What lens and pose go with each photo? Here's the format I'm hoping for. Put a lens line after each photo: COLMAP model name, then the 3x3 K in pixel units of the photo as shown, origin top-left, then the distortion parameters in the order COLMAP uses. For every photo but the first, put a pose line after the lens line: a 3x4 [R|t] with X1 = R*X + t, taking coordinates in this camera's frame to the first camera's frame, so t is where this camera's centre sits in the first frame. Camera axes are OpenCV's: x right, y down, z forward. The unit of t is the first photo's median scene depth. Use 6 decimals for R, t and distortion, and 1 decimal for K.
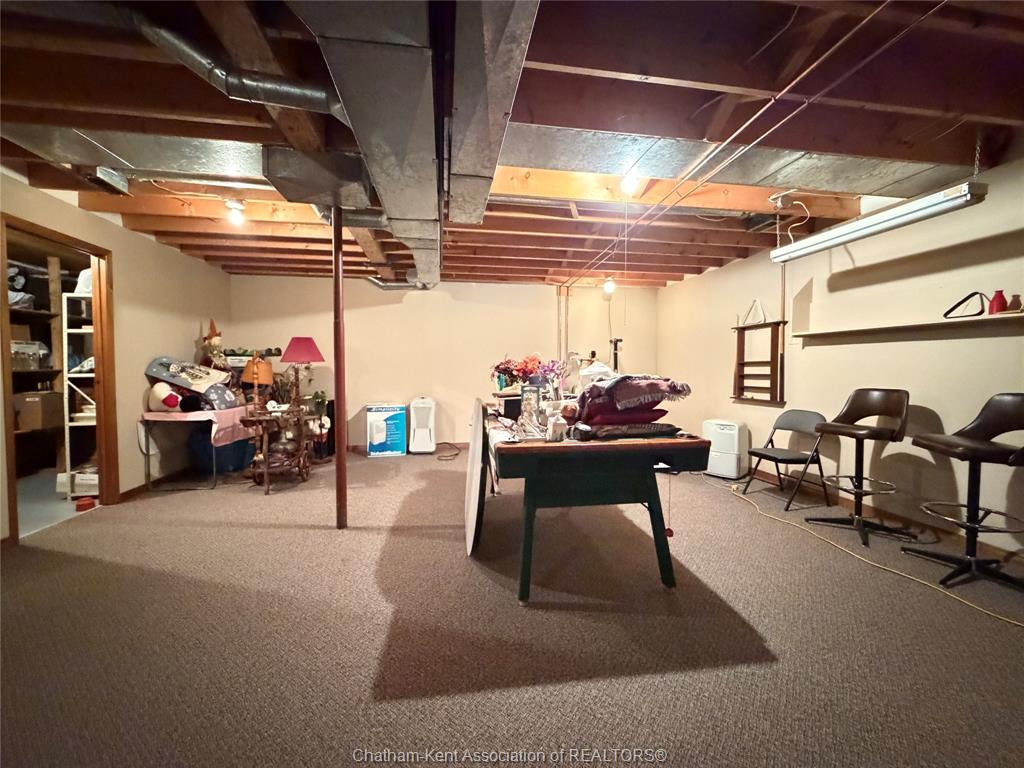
lens RADIAL K [[409.7, 0, 509.9], [0, 409.7, 383.7], [0, 0, 1]] dist [0.000973, 0.000158]
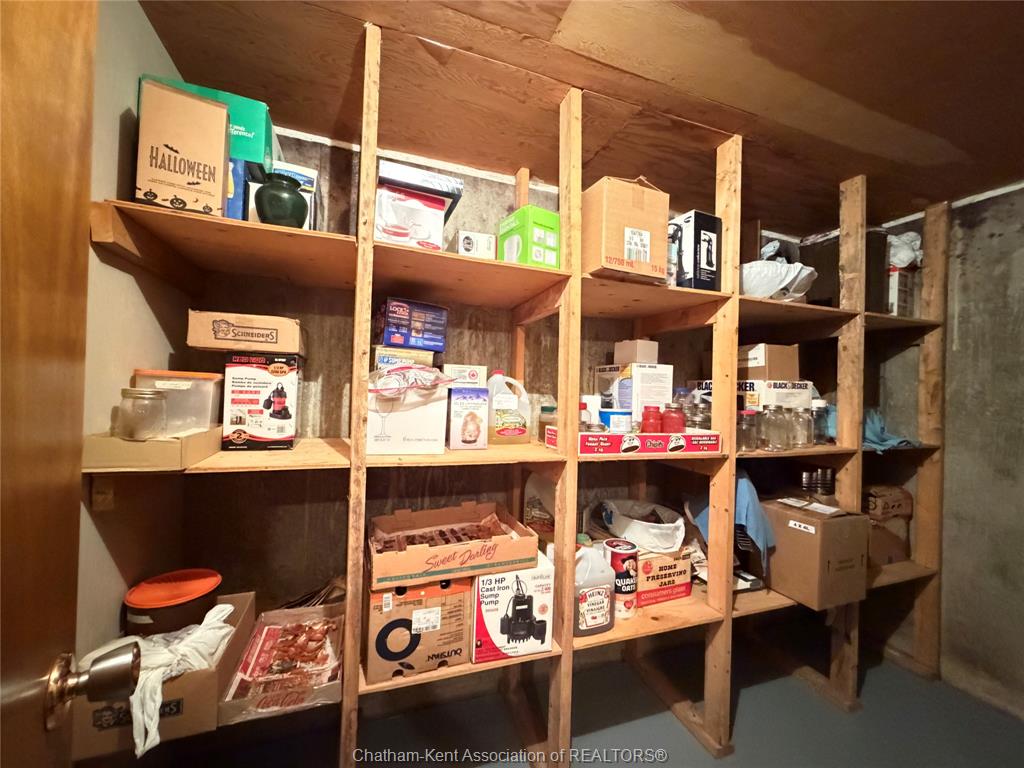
lens RADIAL K [[409.7, 0, 509.9], [0, 409.7, 383.7], [0, 0, 1]] dist [0.000973, 0.000158]
pose [[0.175114, -0.011026, -0.984487, -0.768873], [-0.067468, 0.997452, -0.023172, -0.067641], [0.982234, 0.070479, 0.173924, 0.602516]]
